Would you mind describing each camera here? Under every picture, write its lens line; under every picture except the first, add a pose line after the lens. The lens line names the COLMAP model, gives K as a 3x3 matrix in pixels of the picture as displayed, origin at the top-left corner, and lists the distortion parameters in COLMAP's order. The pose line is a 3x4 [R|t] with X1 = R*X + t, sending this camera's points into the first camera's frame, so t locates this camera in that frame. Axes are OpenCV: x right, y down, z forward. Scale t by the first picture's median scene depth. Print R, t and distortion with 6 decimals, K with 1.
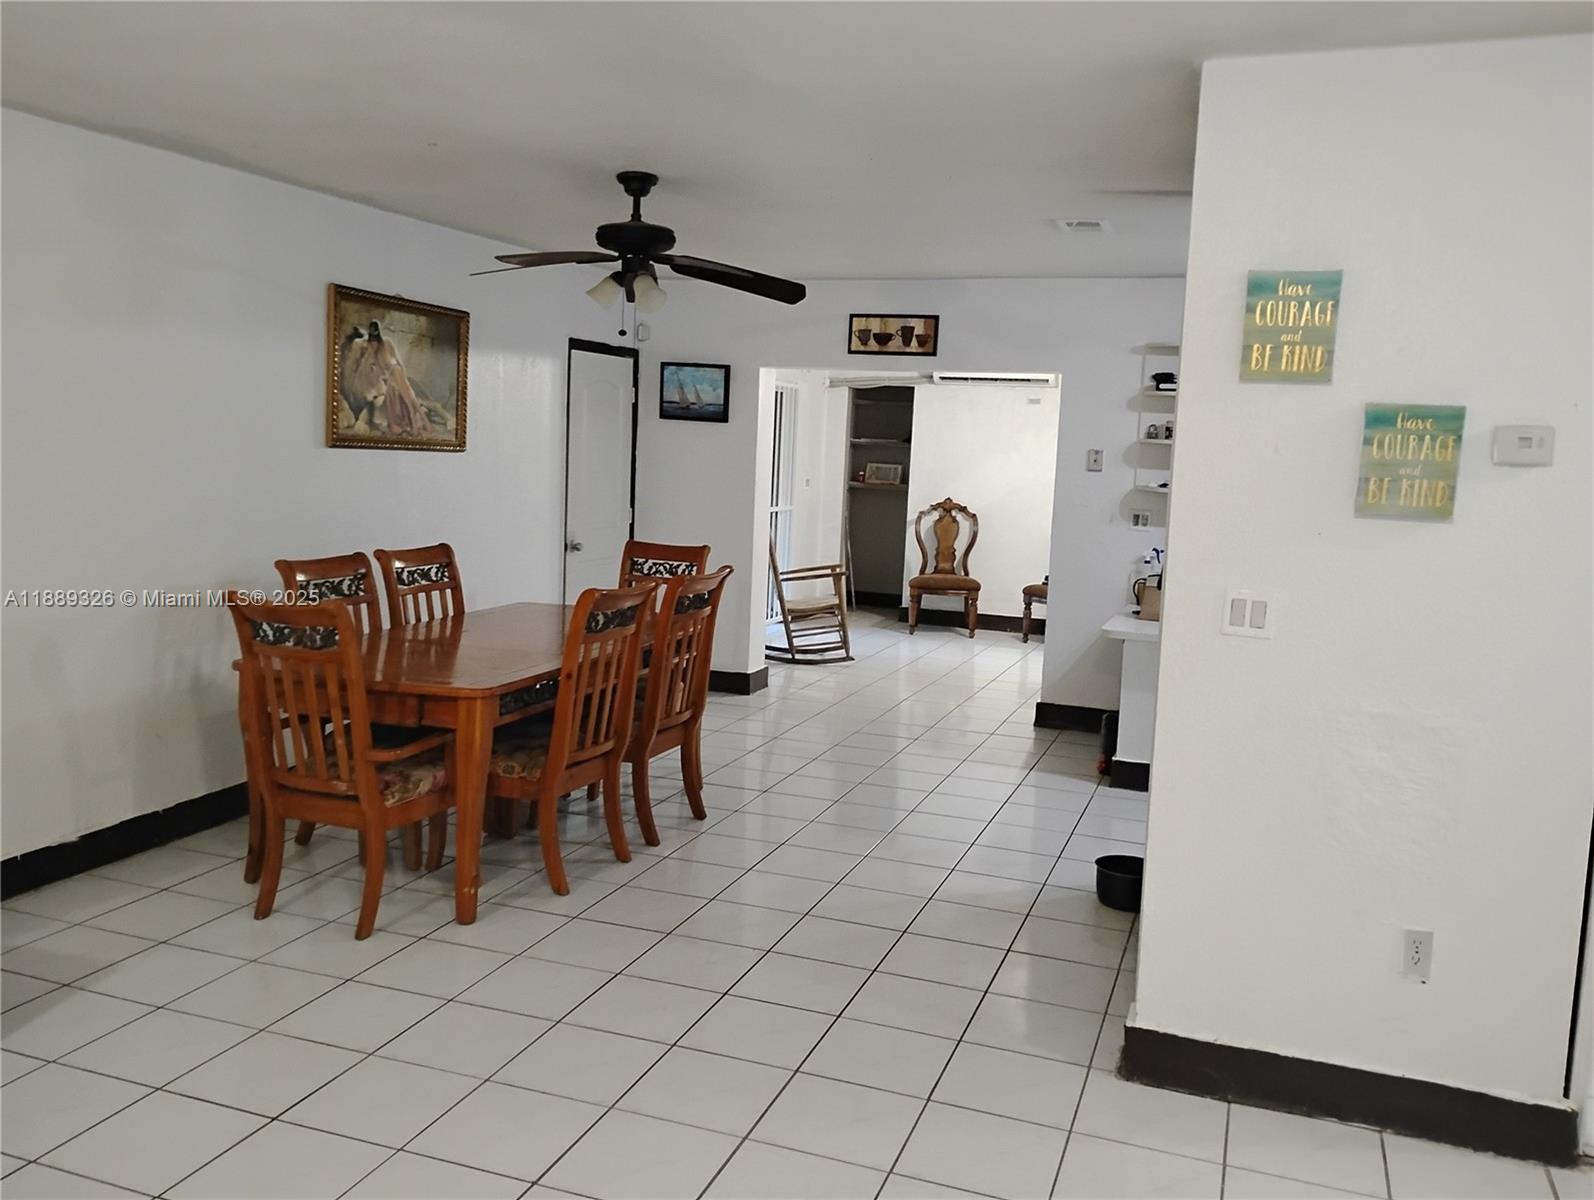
lens RADIAL K [[1337.3, 0, 813.2], [0, 1337.3, 593.8], [0, 0, 1]] dist [0.049968, -0.070768]
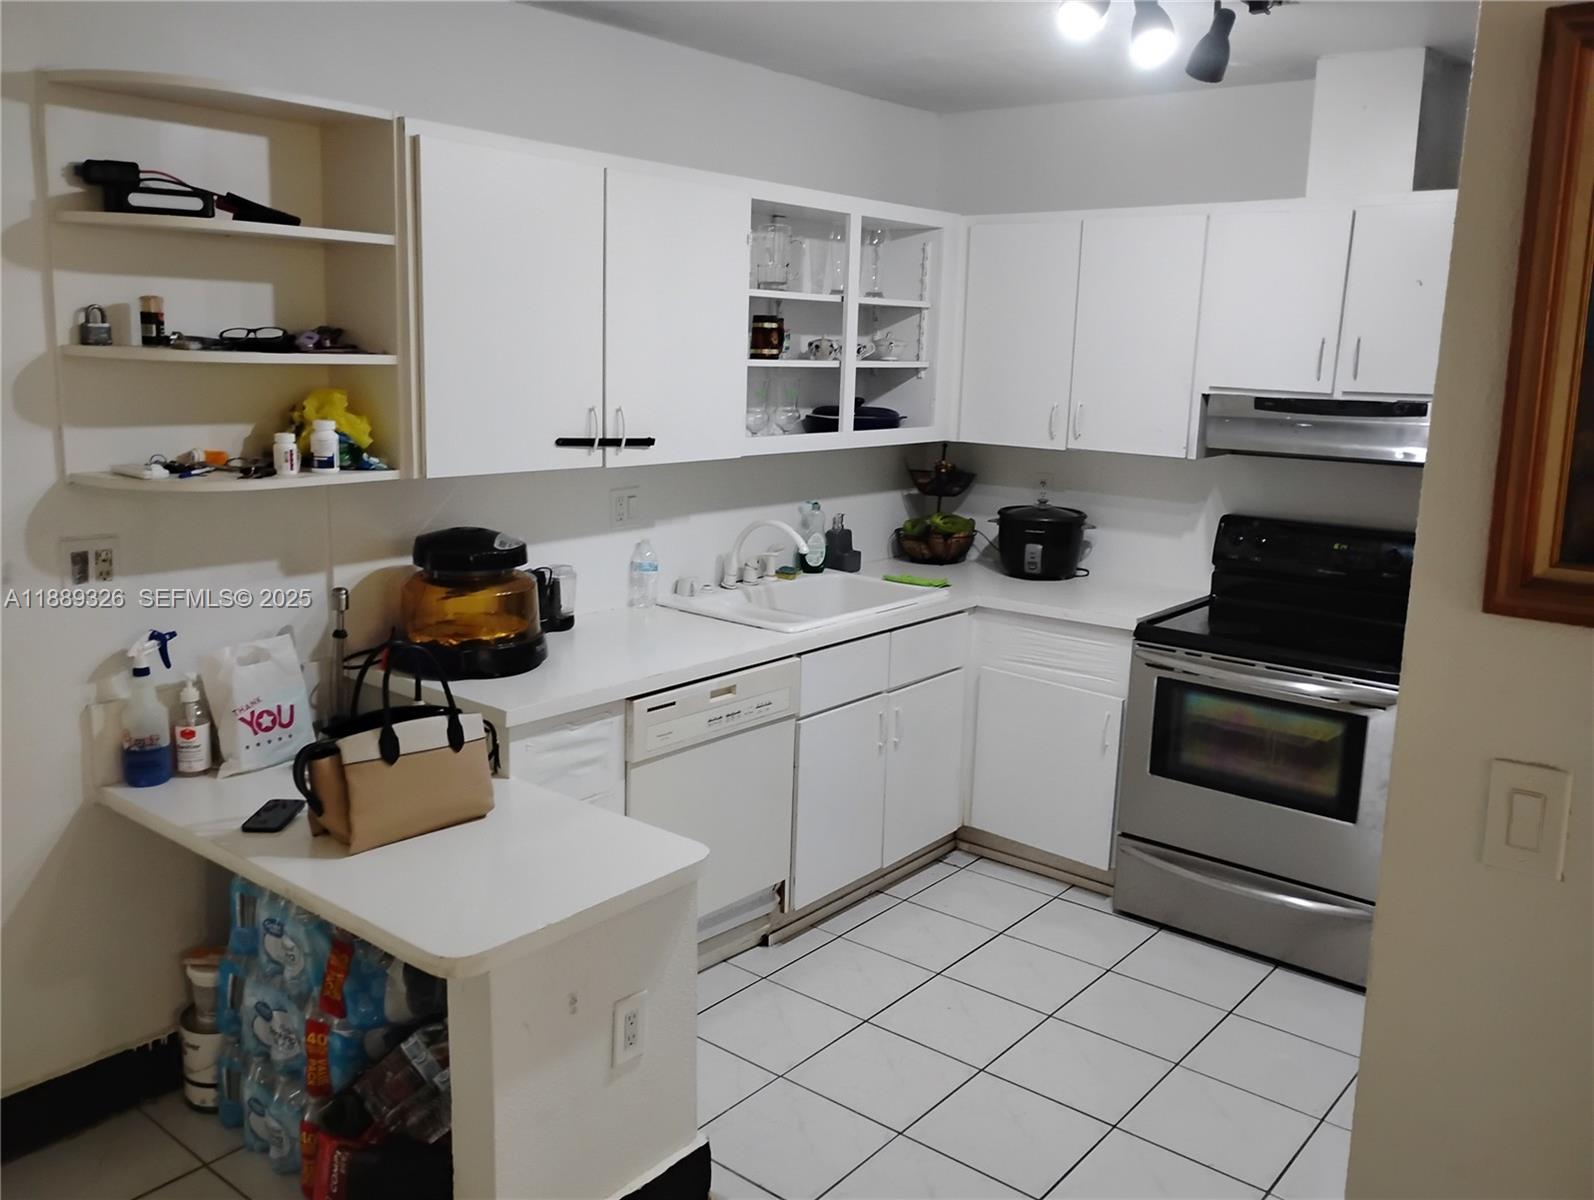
lens RADIAL K [[1337.3, 0, 796.2], [0, 1337.3, 596.0], [0, 0, 1]] dist [0.049968, -0.070768]
pose [[0.335854, -0.203593, 0.919648, -0.025028], [0.097129, 0.978641, 0.181182, -0.066769], [-0.936893, 0.028474, 0.348456, 0.480041]]
